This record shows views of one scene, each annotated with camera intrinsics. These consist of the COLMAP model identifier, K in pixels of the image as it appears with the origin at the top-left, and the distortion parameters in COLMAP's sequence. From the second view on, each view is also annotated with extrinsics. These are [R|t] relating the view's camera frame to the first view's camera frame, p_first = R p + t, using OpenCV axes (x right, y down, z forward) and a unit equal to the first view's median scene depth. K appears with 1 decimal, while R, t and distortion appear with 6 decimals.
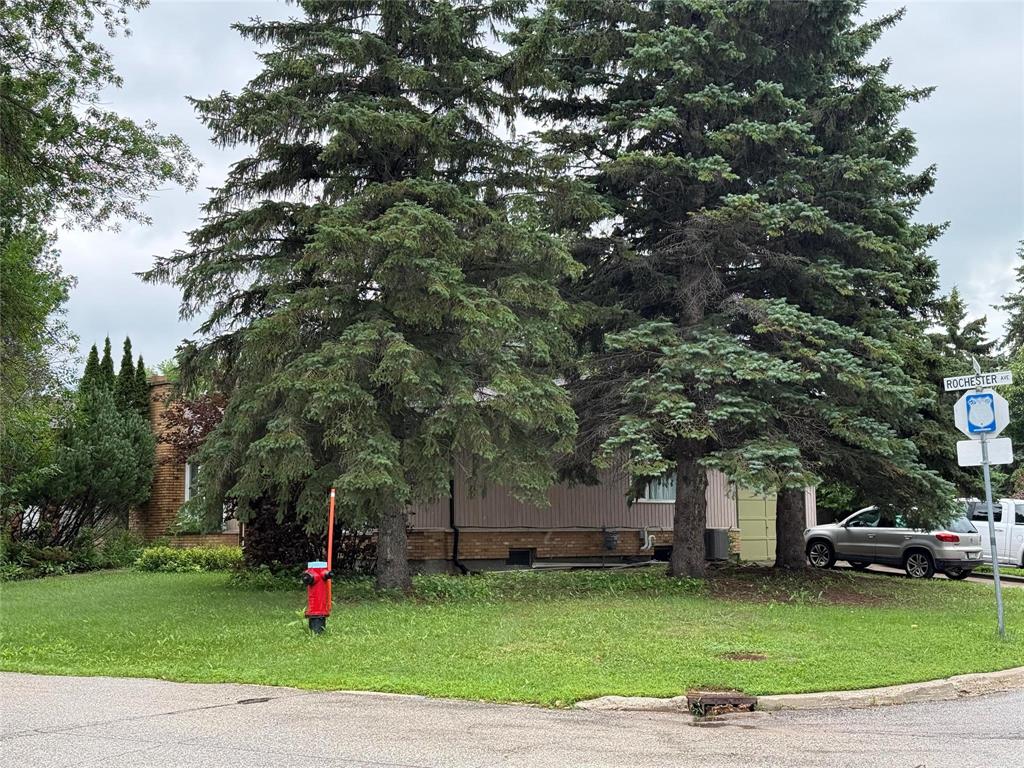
lens RADIAL K [[1453.4, 0, 510.1], [0, 1453.4, 385.5], [0, 0, 1]] dist [0.178685, 0.000000]
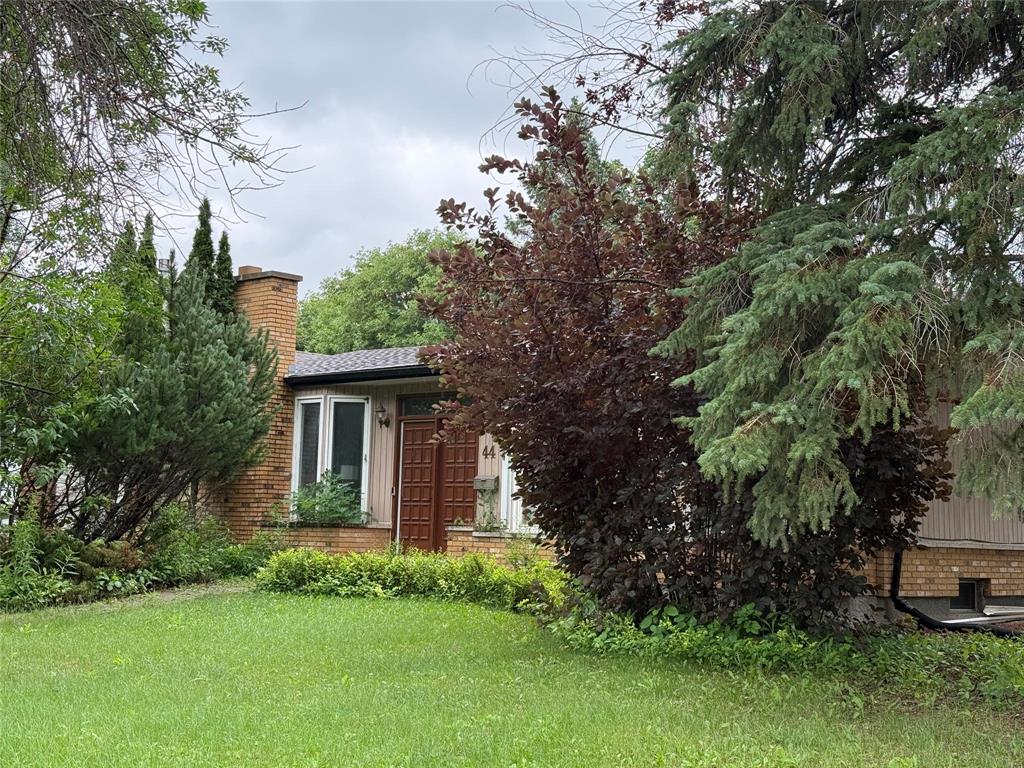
lens RADIAL K [[1453.4, 0, 514.0], [0, 1453.4, 381.0], [0, 0, 1]] dist [0.178685, 0.000000]
pose [[0.996106, 0.042656, 0.077163, -0.205185], [-0.042451, 0.999089, -0.004297, 0.046068], [-0.077276, 0.001005, 0.997009, 0.447266]]
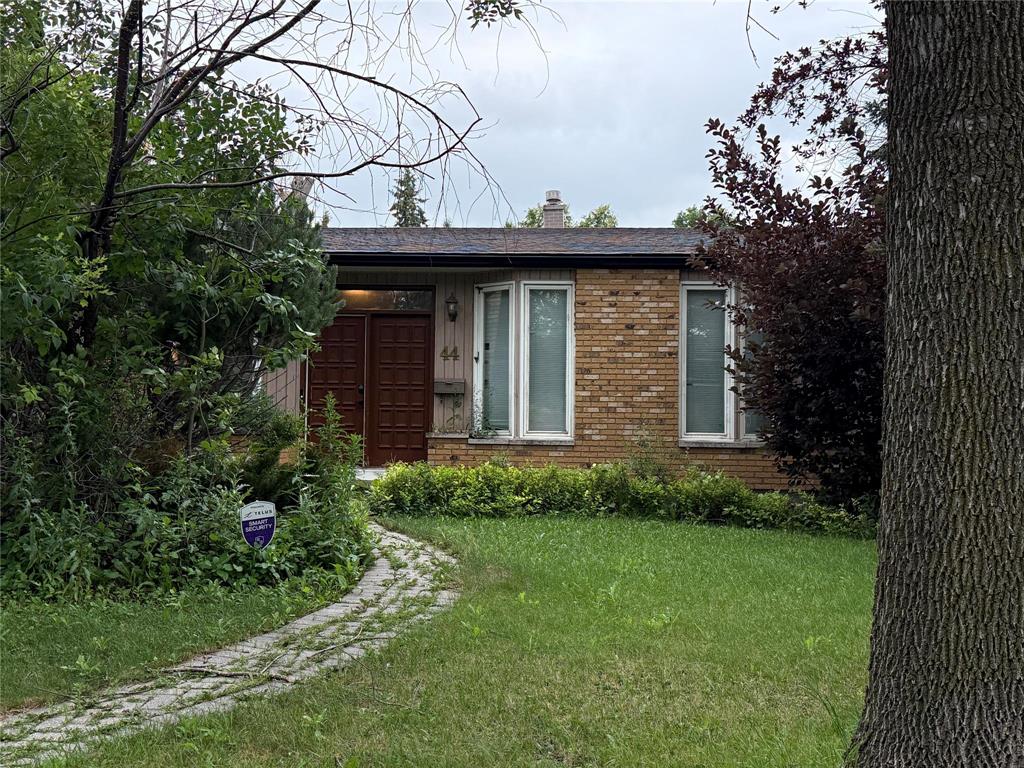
lens RADIAL K [[1194.2, 0, 511.6], [0, 1194.2, 386.6], [0, 0, 1]] dist [0.140192, 0.000000]
pose [[0.702231, 0.055240, 0.709803, -0.483045], [-0.092210, 0.995645, 0.013742, 0.078013], [-0.705953, -0.075101, 0.704266, 0.710302]]
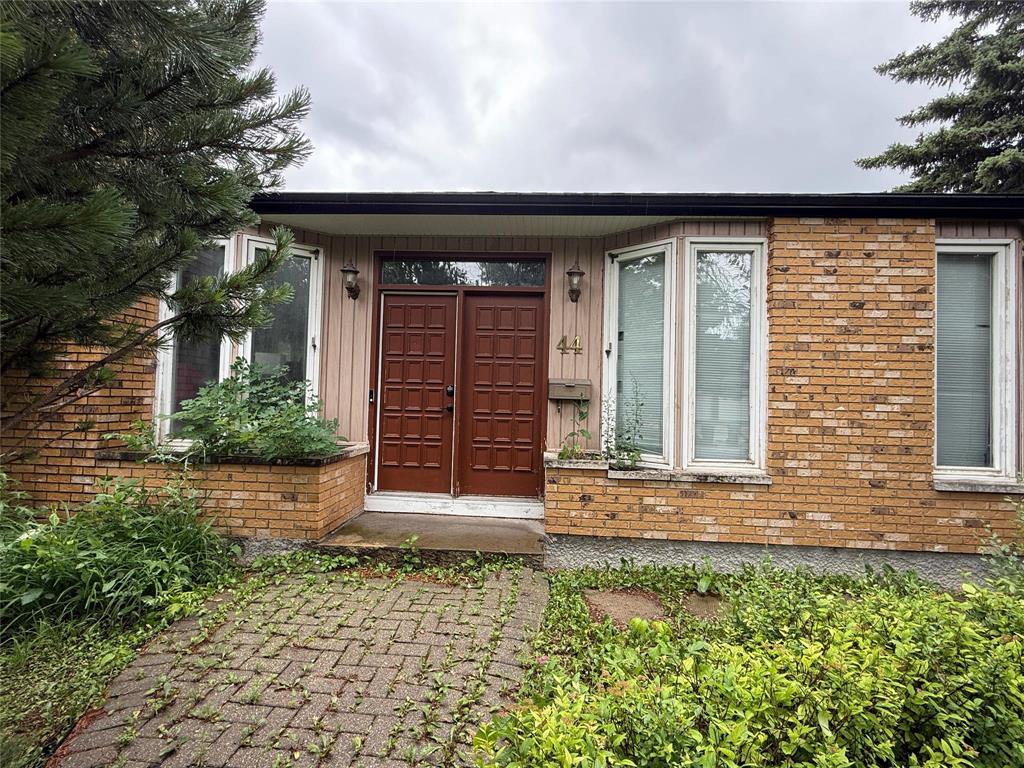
lens RADIAL K [[474.2, 0, 514.2], [0, 474.2, 382.9], [0, 0, 1]] dist [-0.010385, -0.000132]
pose [[0.703897, 0.050803, 0.708483, -0.275938], [-0.104604, 0.993978, 0.032652, 0.081896], [-0.702557, -0.097094, 0.704973, 0.972284]]
